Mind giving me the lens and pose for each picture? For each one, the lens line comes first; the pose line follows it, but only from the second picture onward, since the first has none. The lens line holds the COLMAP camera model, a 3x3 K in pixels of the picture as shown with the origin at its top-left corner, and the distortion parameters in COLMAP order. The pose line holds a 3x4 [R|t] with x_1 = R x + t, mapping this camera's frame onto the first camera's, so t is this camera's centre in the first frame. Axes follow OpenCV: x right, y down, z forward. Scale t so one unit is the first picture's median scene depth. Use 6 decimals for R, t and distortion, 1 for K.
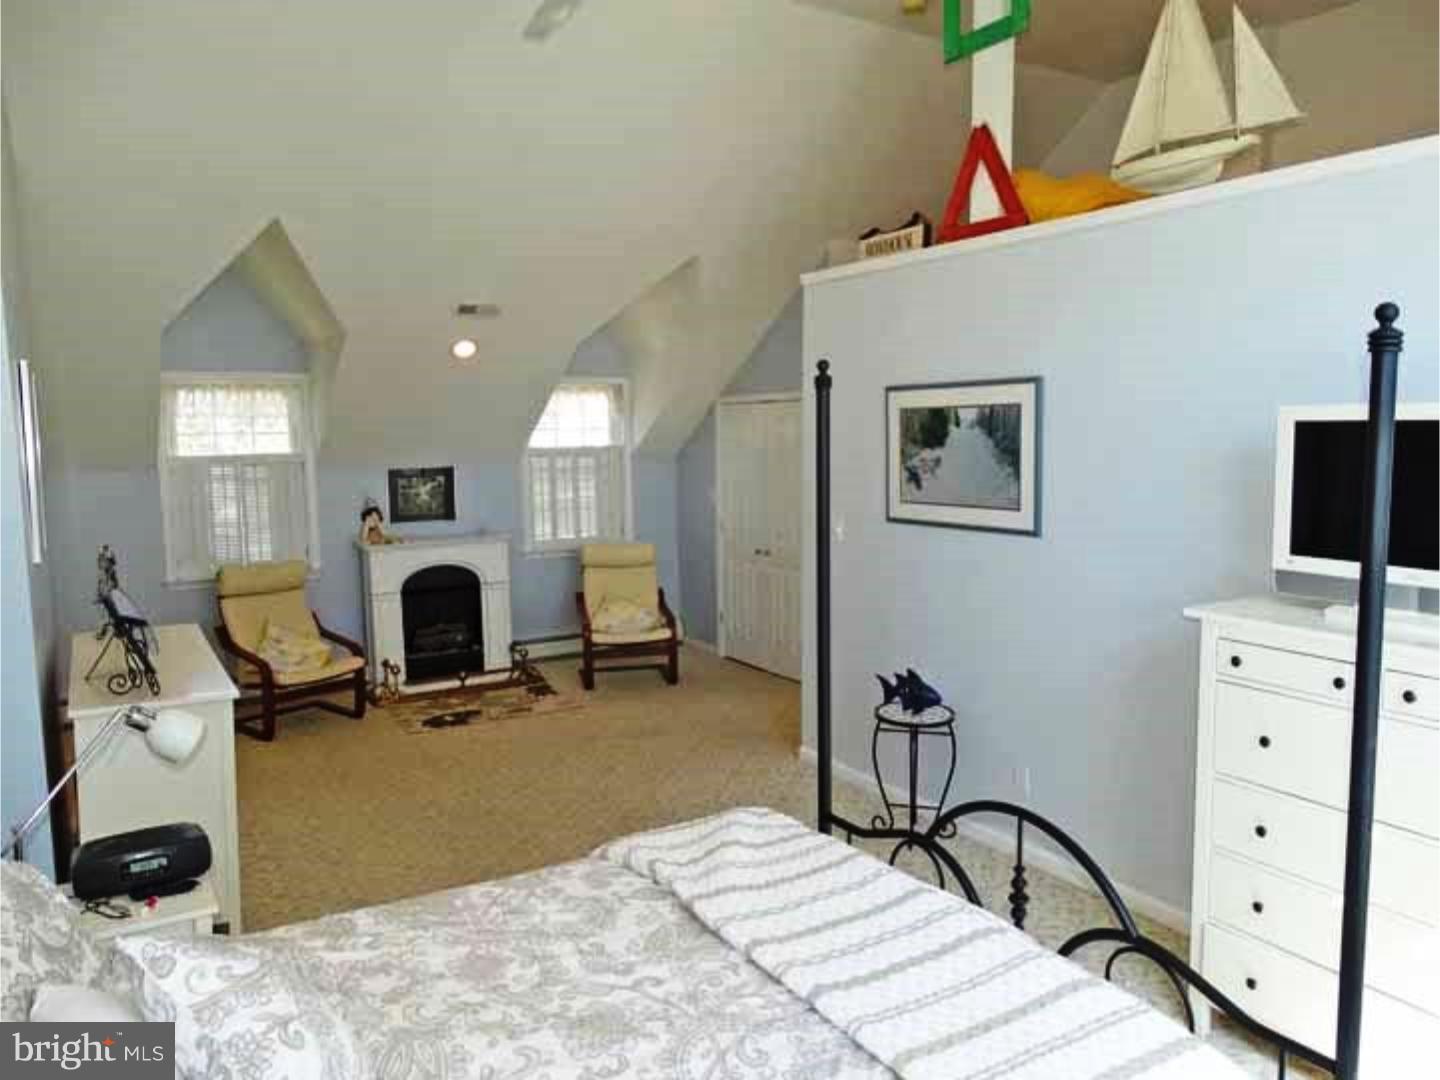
lens RADIAL K [[1041.9, 0, 731.8], [0, 1041.9, 536.8], [0, 0, 1]] dist [-0.000514, -0.007163]
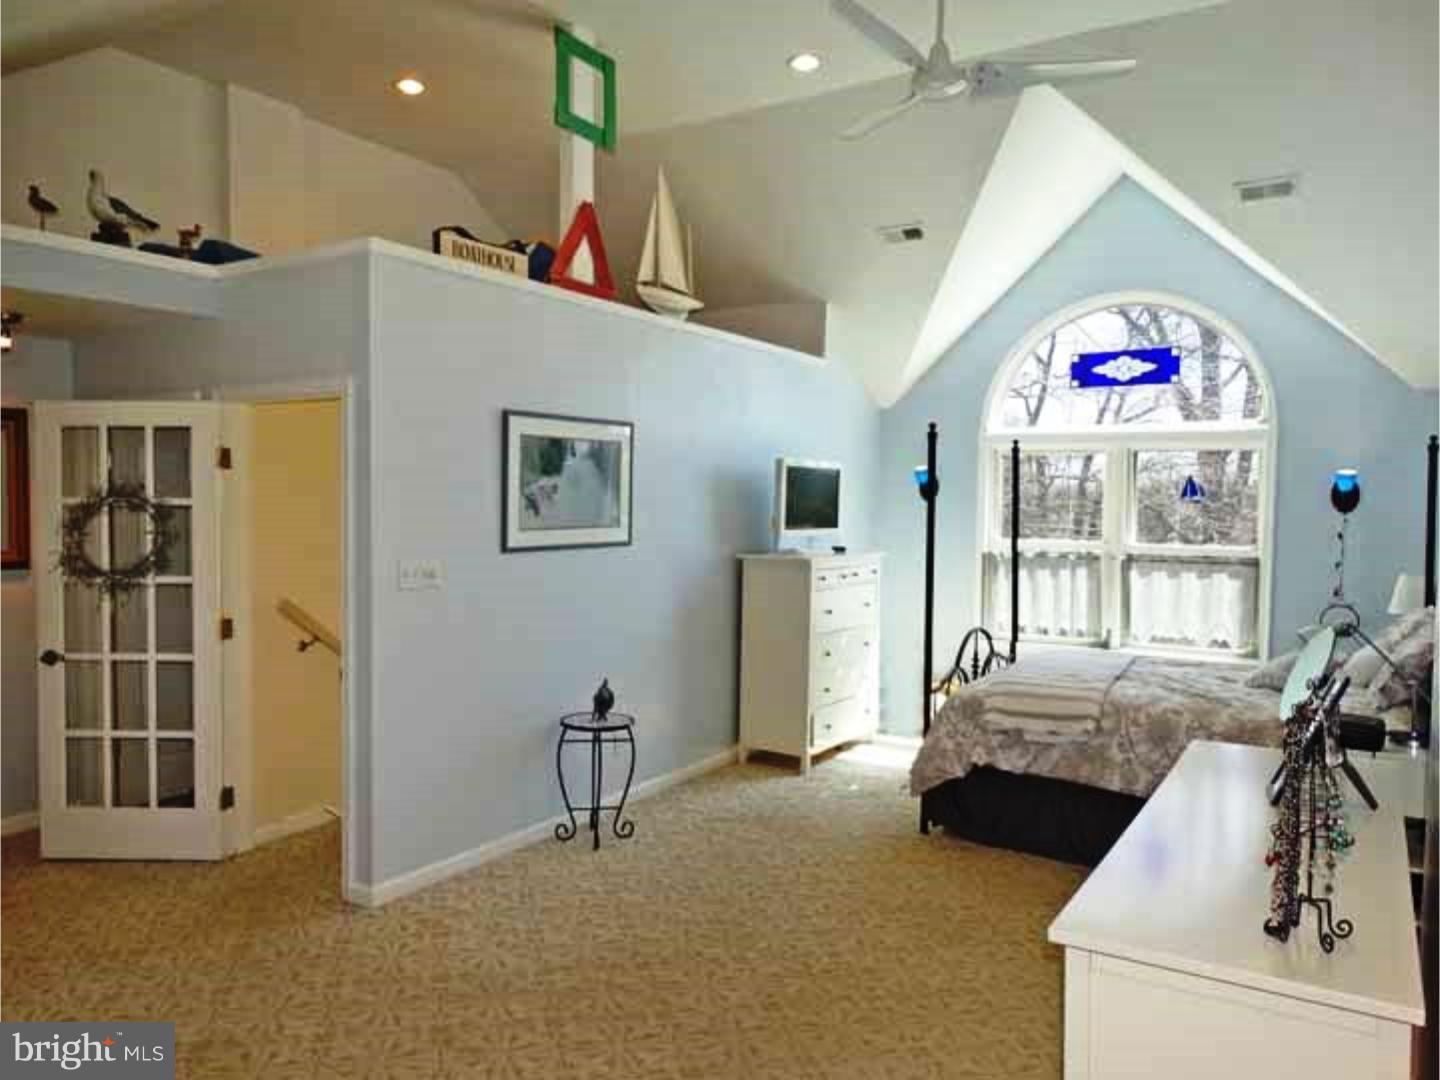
lens RADIAL K [[1041.9, 0, 715.1], [0, 1041.9, 538.4], [0, 0, 1]] dist [-0.000514, -0.007163]
pose [[-0.440464, -0.033992, 0.897127, -0.563247], [0.081994, 0.993583, 0.077904, -0.061854], [-0.894018, 0.107873, -0.434850, 0.898453]]
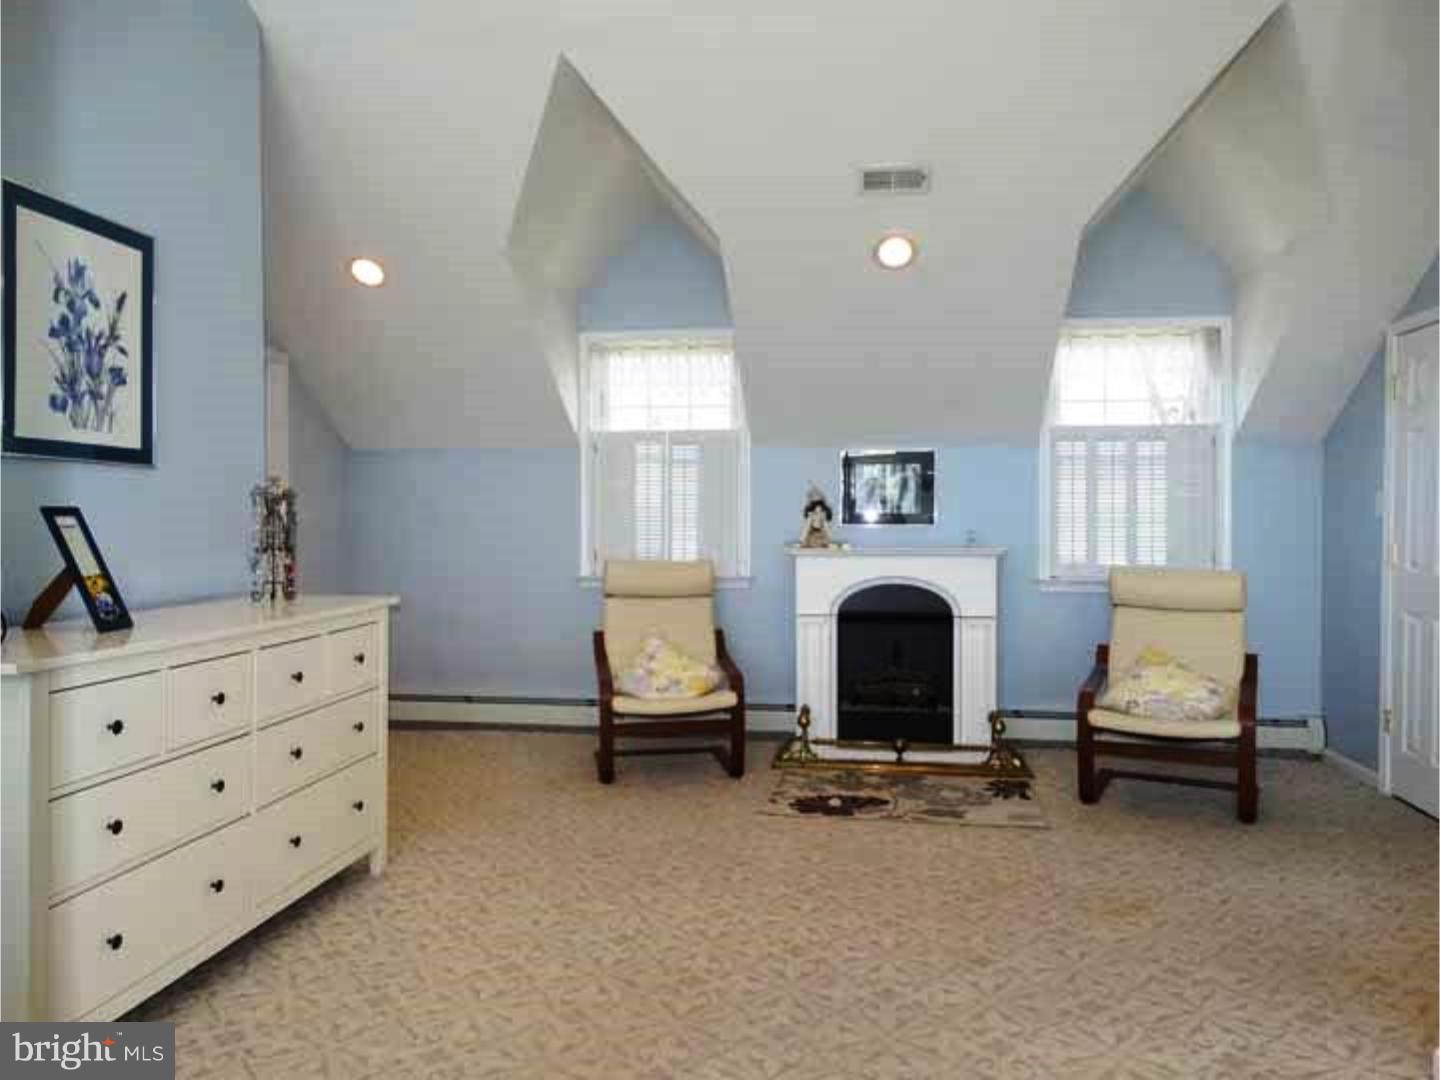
lens RADIAL K [[1041.9, 0, 708.6], [0, 1041.9, 531.1], [0, 0, 1]] dist [-0.000514, -0.007163]
pose [[0.756018, 0.027700, -0.653965, 0.090273], [-0.079403, 0.995607, -0.049623, 0.038625], [0.649717, 0.089442, 0.754896, 0.402212]]
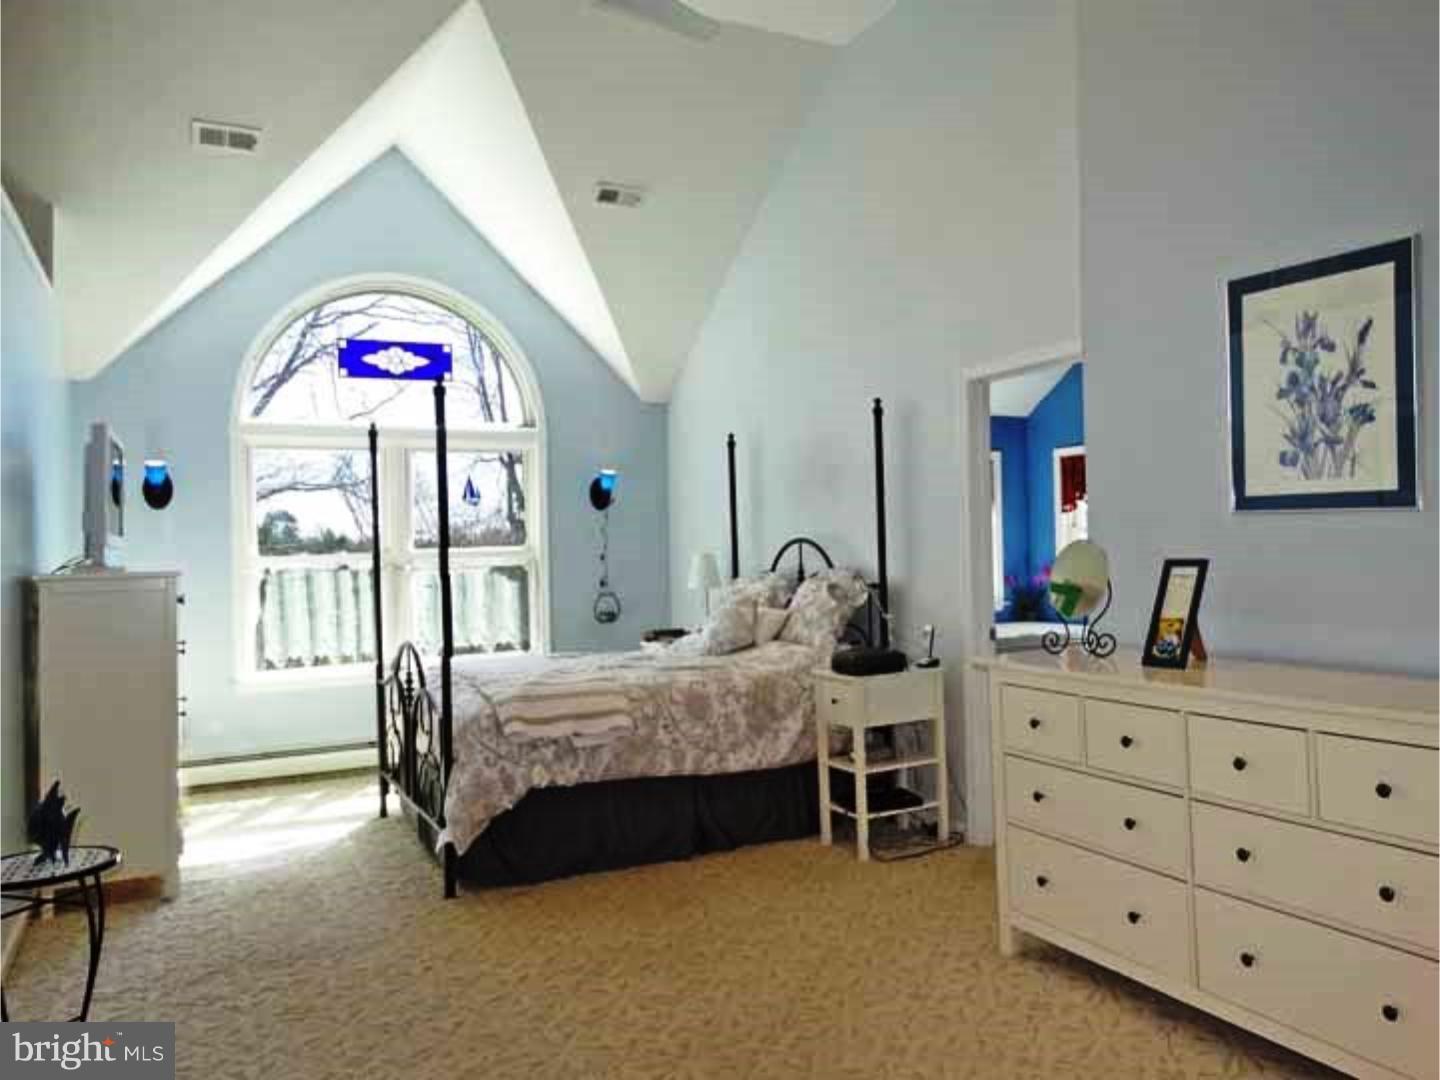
lens RADIAL K [[1100.7, 0, 718.2], [0, 1100.7, 534.6], [0, 0, 1]] dist [0.007935, -0.005034]
pose [[-0.996434, 0.042706, 0.072769, -0.183241], [0.049507, 0.994304, 0.094387, -0.039290], [-0.068323, 0.097653, -0.992872, 1.049852]]
